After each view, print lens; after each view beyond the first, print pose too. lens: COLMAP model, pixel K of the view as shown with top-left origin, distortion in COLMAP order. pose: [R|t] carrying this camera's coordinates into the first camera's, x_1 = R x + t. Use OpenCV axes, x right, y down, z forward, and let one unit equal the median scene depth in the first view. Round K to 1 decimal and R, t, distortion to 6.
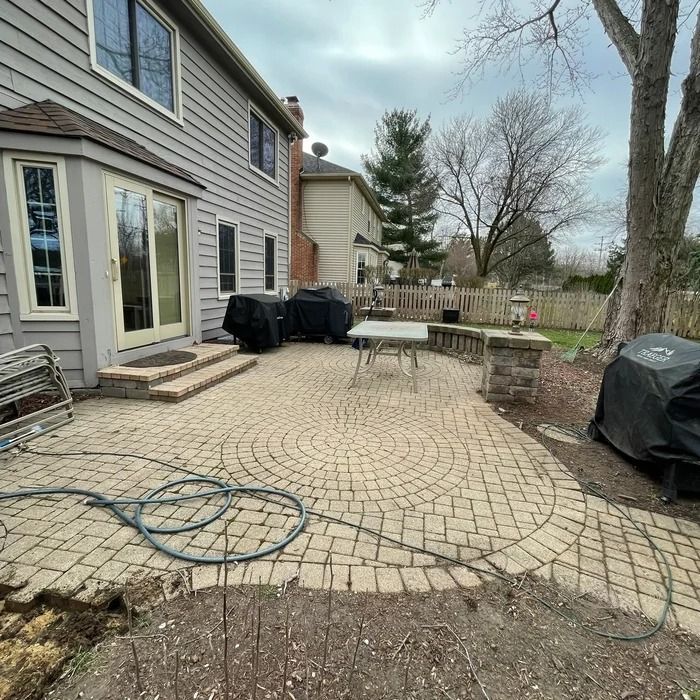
lens RADIAL K [[374.0, 0, 350.0], [0, 374.0, 350.0], [0, 0, 1]] dist [-0.003797, -0.000922]
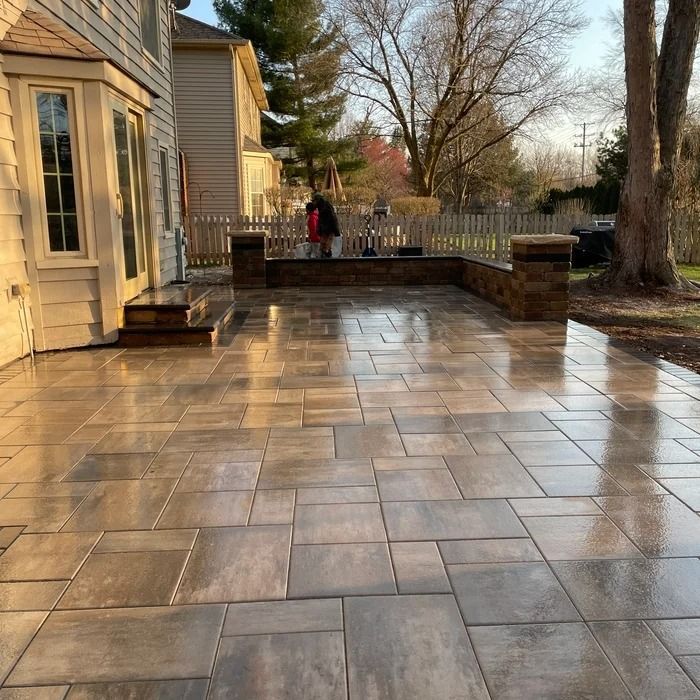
lens RADIAL K [[718.4, 0, 350.0], [0, 718.4, 350.0], [0, 0, 1]] dist [0.011068, -0.002583]
pose [[0.961548, -0.093400, 0.258266, -0.107253], [0.091210, 0.995621, 0.020472, 0.023626], [-0.259048, 0.003871, 0.965857, -0.135117]]
